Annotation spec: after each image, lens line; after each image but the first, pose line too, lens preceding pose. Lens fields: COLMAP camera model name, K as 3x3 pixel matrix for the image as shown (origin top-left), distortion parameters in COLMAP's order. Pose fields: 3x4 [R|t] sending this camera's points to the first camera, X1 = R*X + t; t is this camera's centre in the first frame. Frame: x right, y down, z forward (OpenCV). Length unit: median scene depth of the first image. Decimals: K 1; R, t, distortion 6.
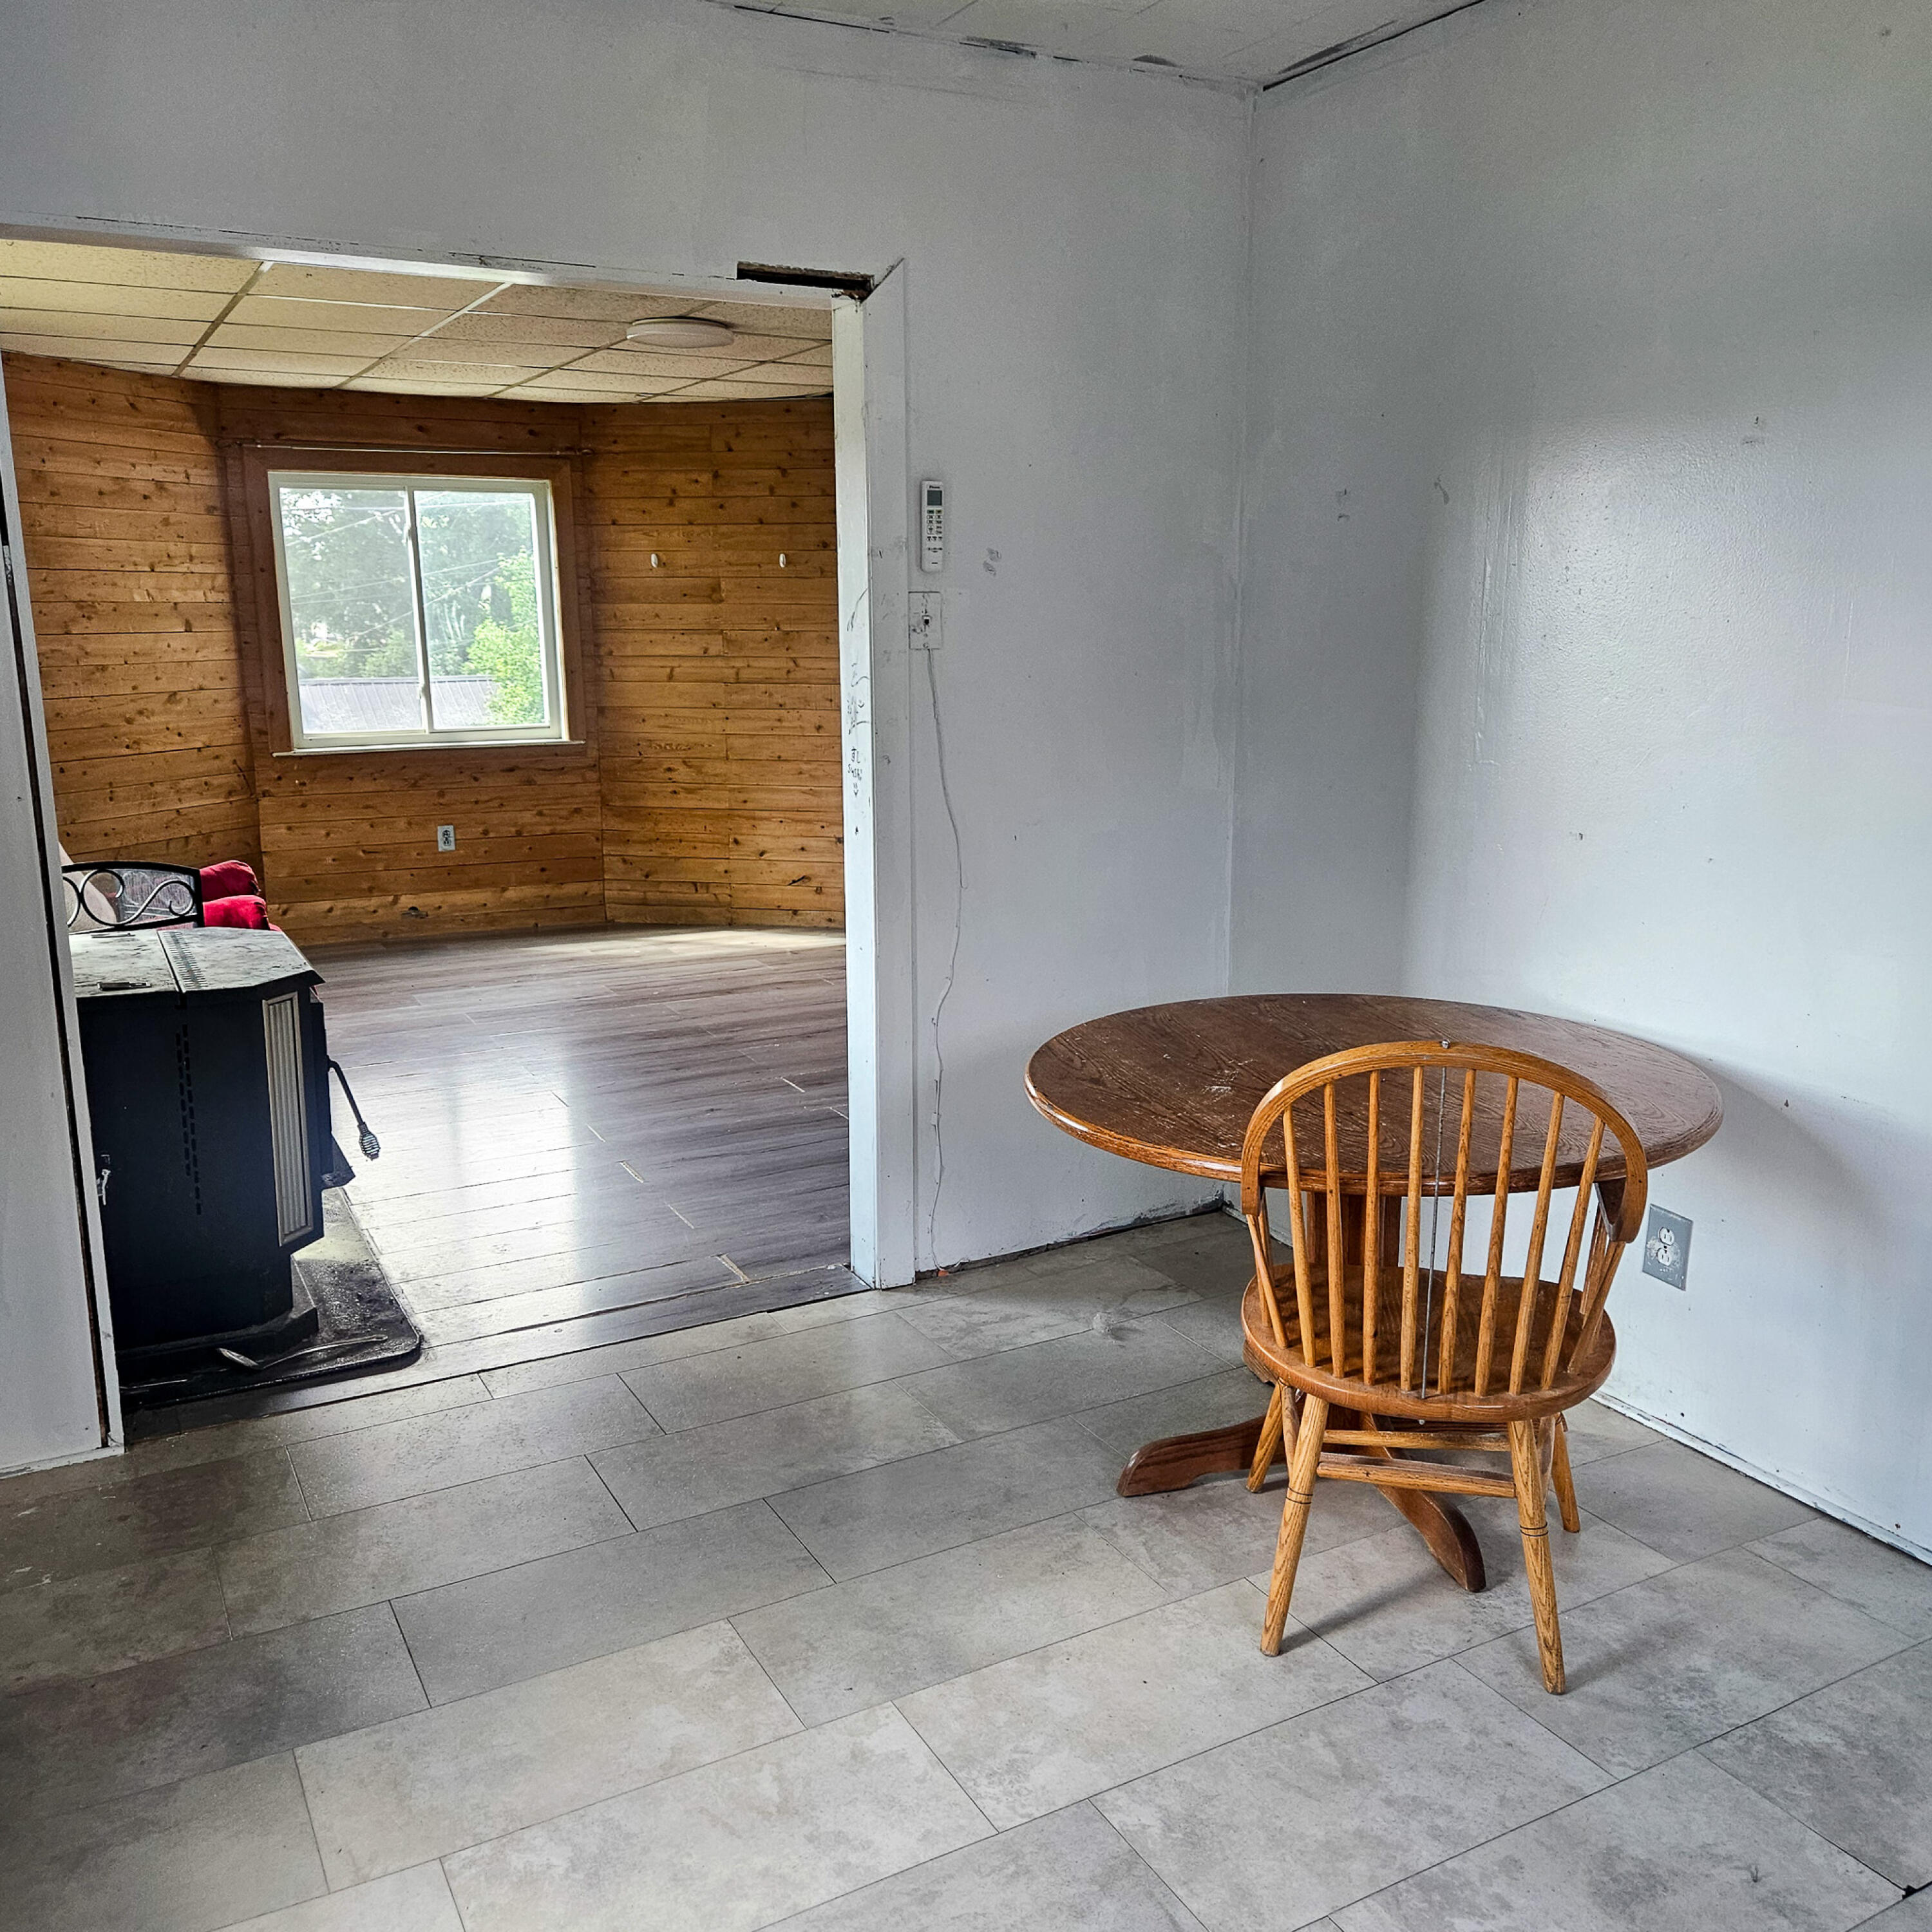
lens RADIAL K [[1720.1, 0, 955.3], [0, 1720.1, 973.4], [0, 0, 1]] dist [0.072322, -0.064714]
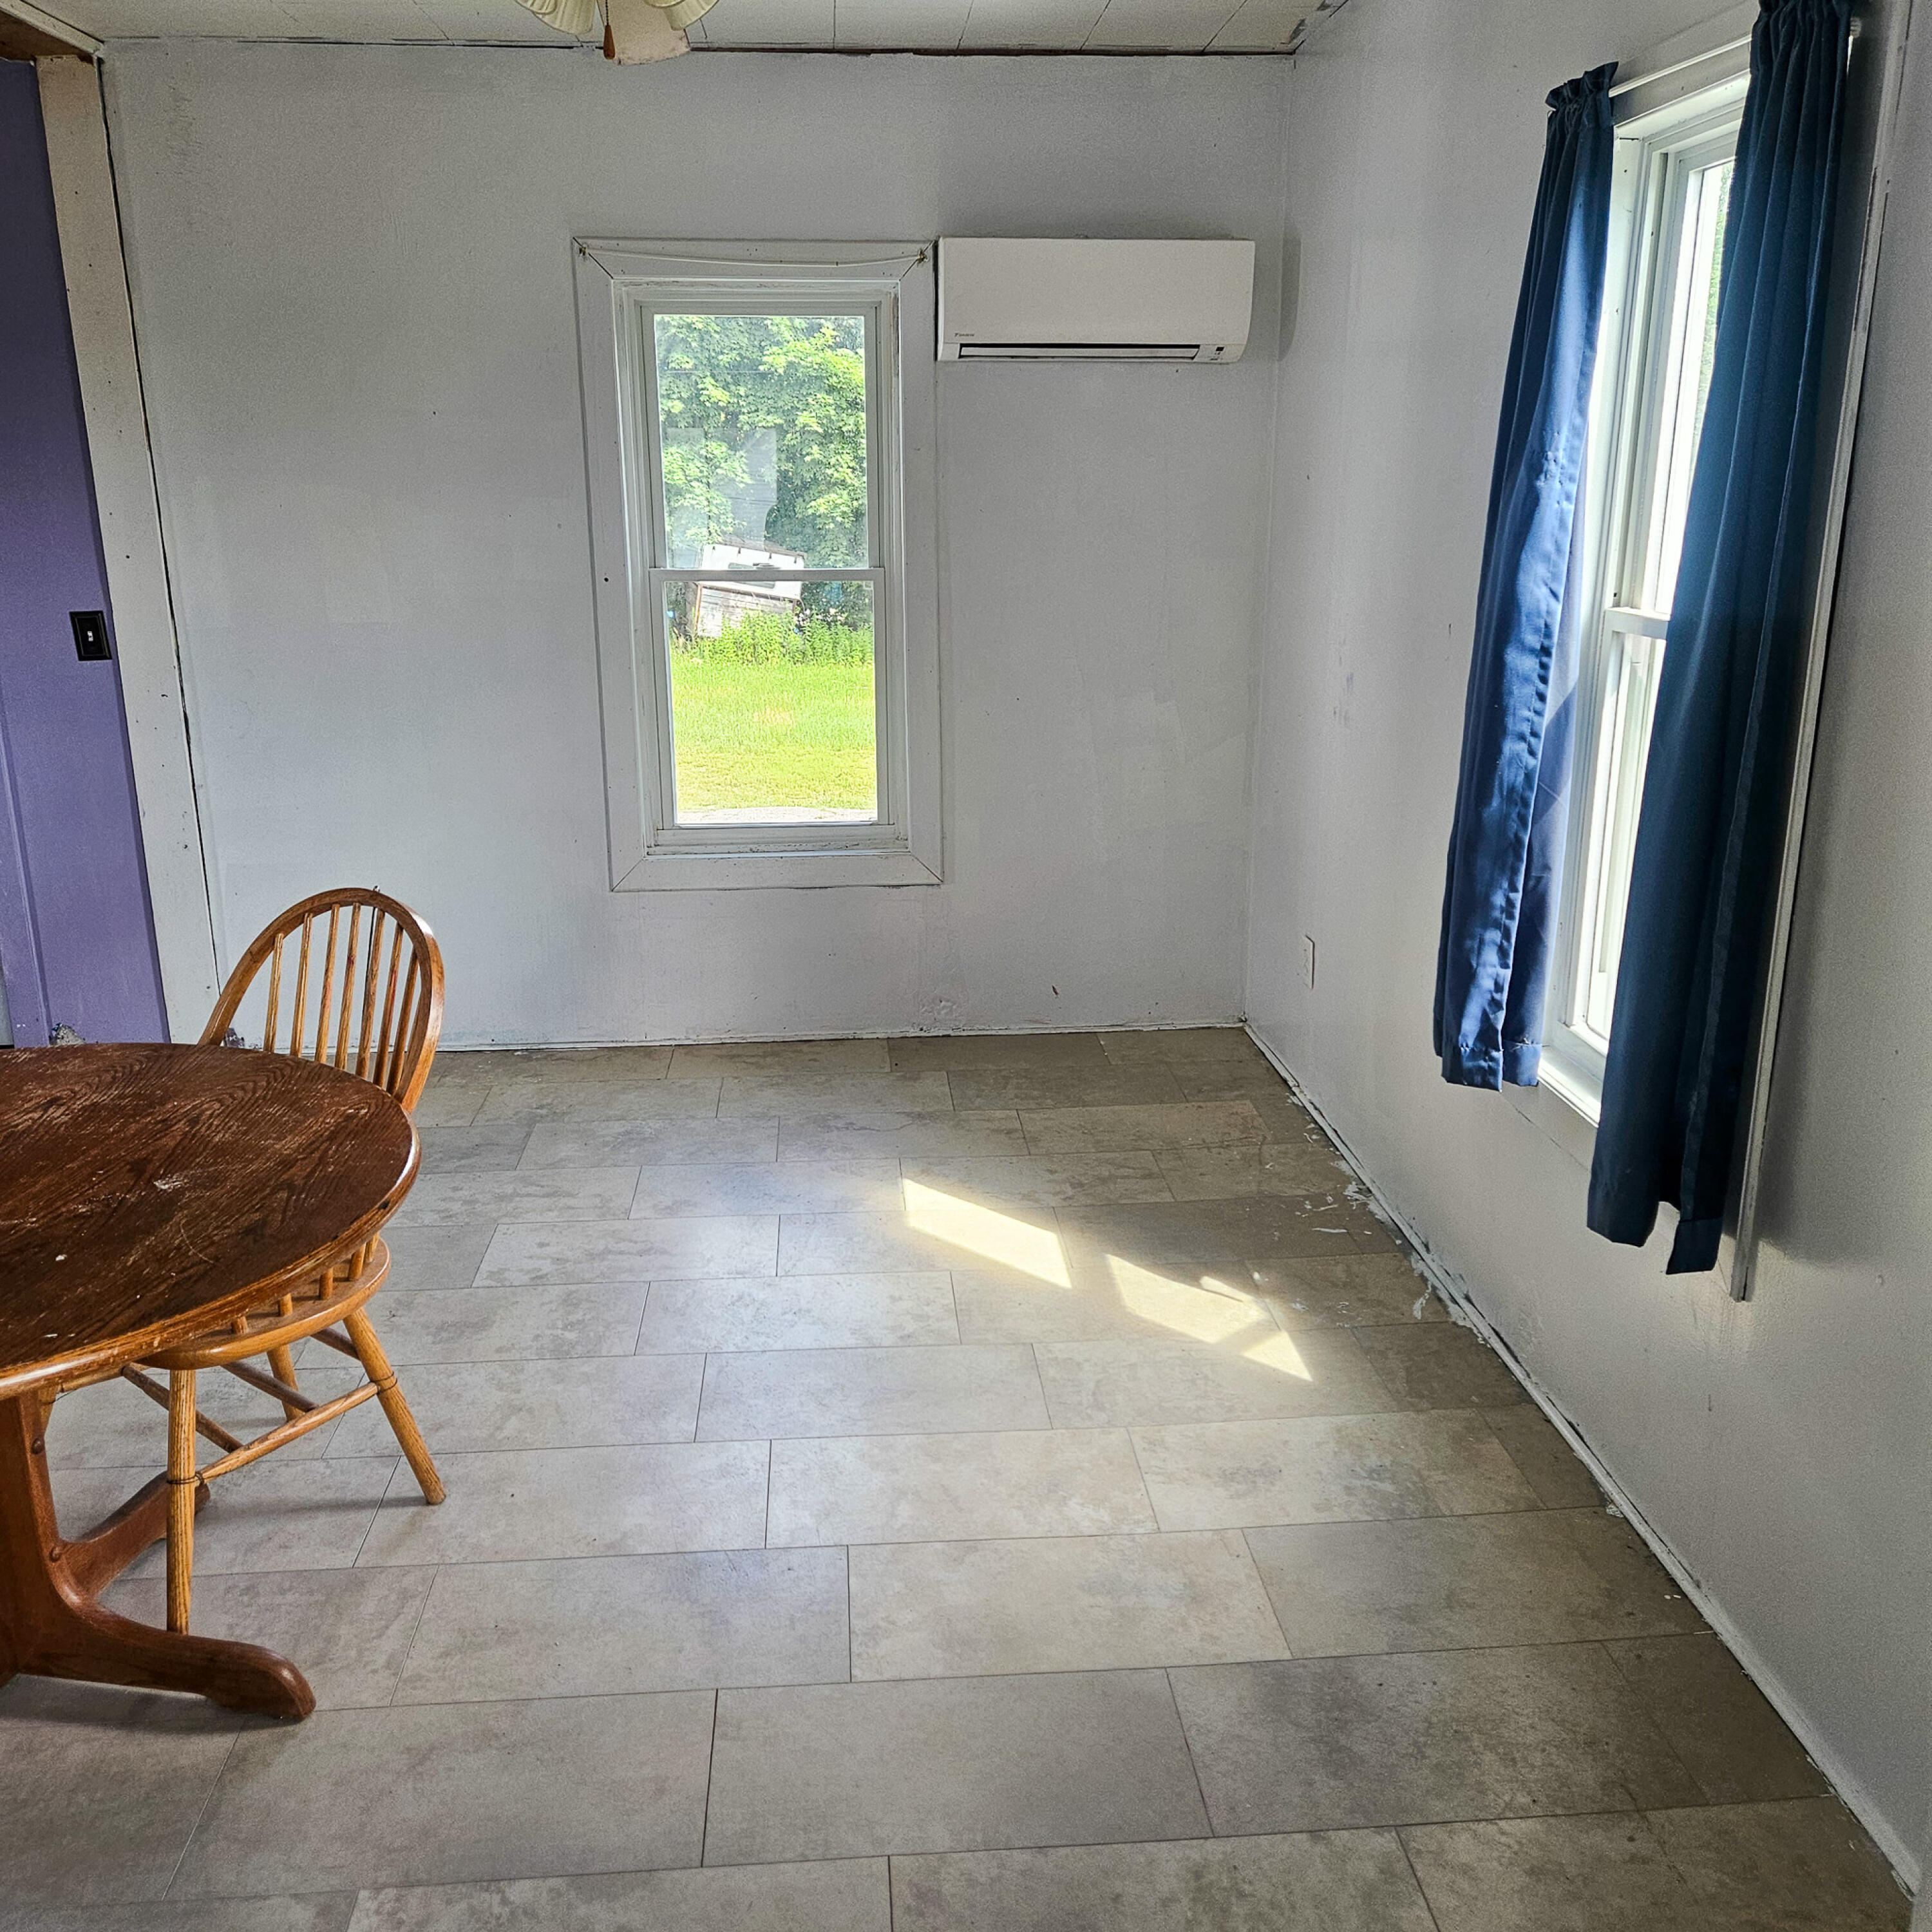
lens RADIAL K [[1720.1, 0, 960.9], [0, 1720.1, 964.0], [0, 0, 1]] dist [0.072322, -0.064714]
pose [[-0.916103, -0.105139, 0.386911, -0.508761], [0.087758, 0.889024, 0.449371, -0.373450], [-0.391220, 0.445625, -0.805212, 1.584771]]
